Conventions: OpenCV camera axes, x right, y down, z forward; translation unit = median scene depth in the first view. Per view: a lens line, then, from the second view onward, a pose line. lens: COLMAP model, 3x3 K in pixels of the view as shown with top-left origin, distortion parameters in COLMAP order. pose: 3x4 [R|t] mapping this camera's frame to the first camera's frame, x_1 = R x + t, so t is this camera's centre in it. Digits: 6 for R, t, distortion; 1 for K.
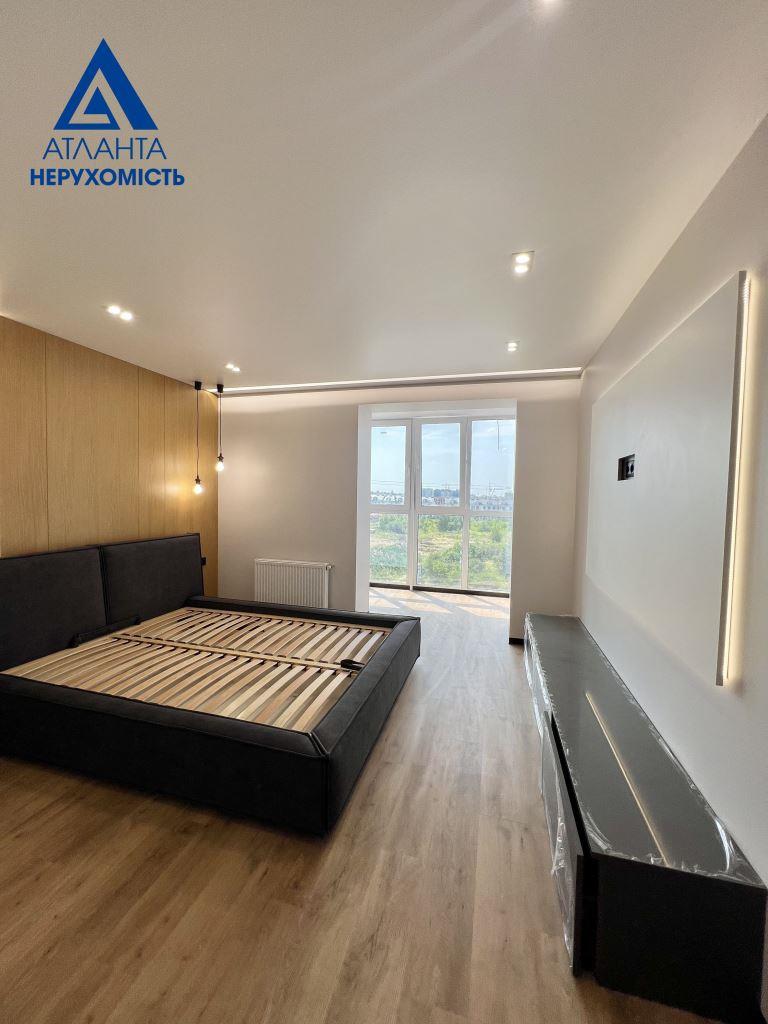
lens RADIAL K [[411.0, 0, 384.2], [0, 411.0, 514.3], [0, 0, 1]] dist [-0.005330, 0.001229]
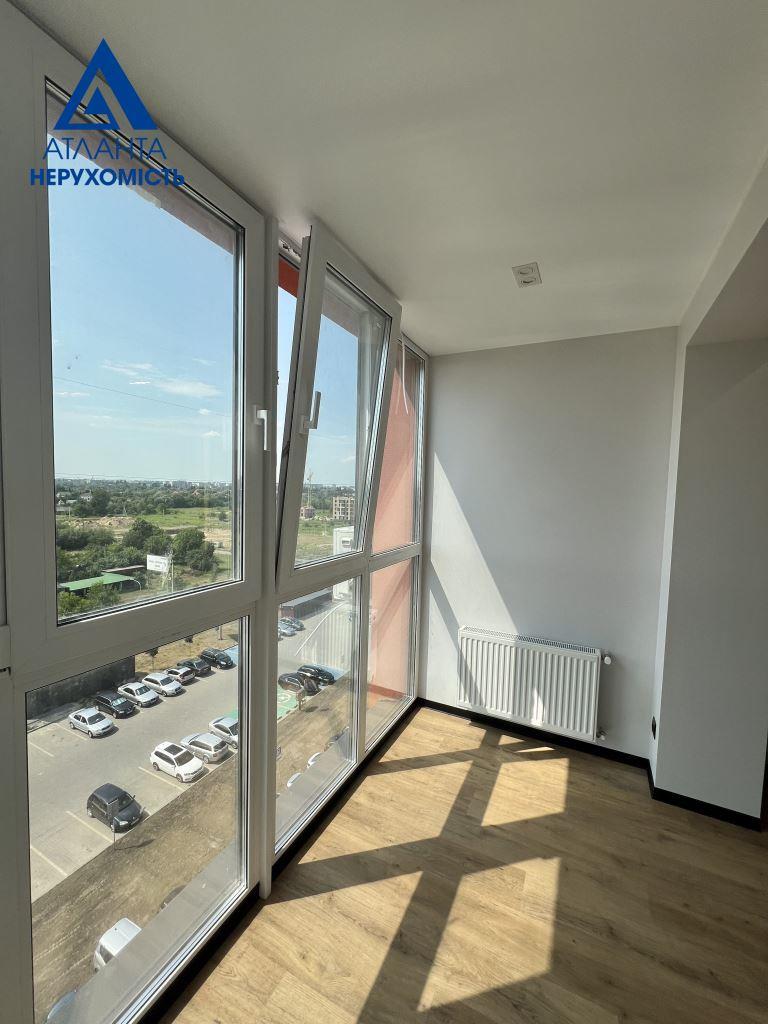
lens RADIAL K [[411.0, 0, 390.0], [0, 411.0, 509.4], [0, 0, 1]] dist [-0.005330, 0.001229]
pose [[0.188170, -0.062564, 0.980142, -0.281315], [0.024445, 0.997958, 0.059009, -0.130827], [-0.981832, 0.012856, 0.189316, 1.561558]]
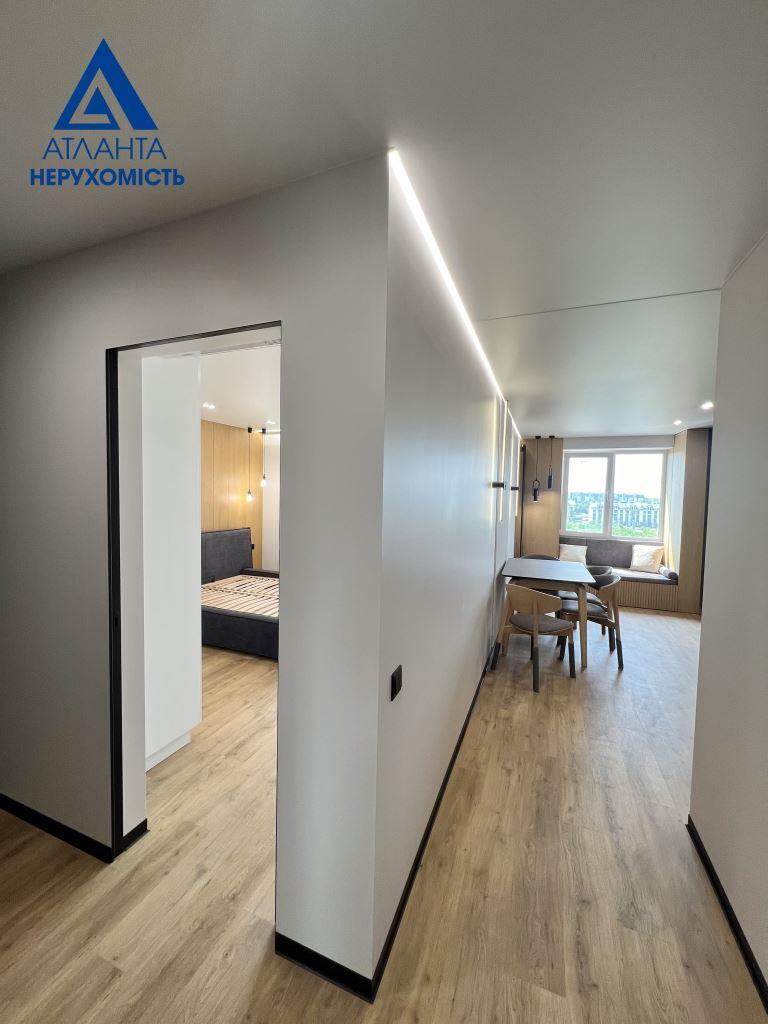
lens RADIAL K [[411.0, 0, 386.5], [0, 411.0, 514.7], [0, 0, 1]] dist [-0.005330, 0.001229]
pose [[0.994281, 0.008148, -0.106486, 0.262508], [-0.007623, 0.999957, 0.005333, -0.015558], [0.106525, -0.004491, 0.994300, -0.562287]]
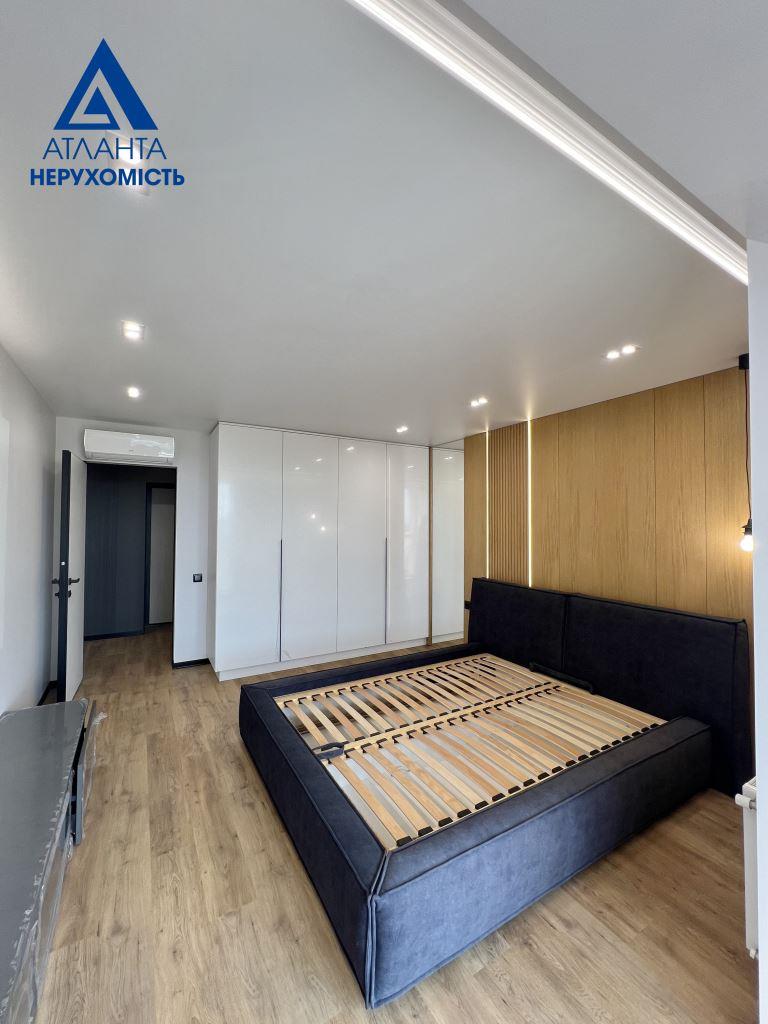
lens RADIAL K [[411.0, 0, 382.6], [0, 411.0, 511.6], [0, 0, 1]] dist [-0.005330, 0.001229]
pose [[-0.695058, -0.042391, -0.717703, 0.365980], [-0.053815, 0.998527, -0.006861, -0.093630], [0.716937, 0.033854, -0.696316, 1.287349]]
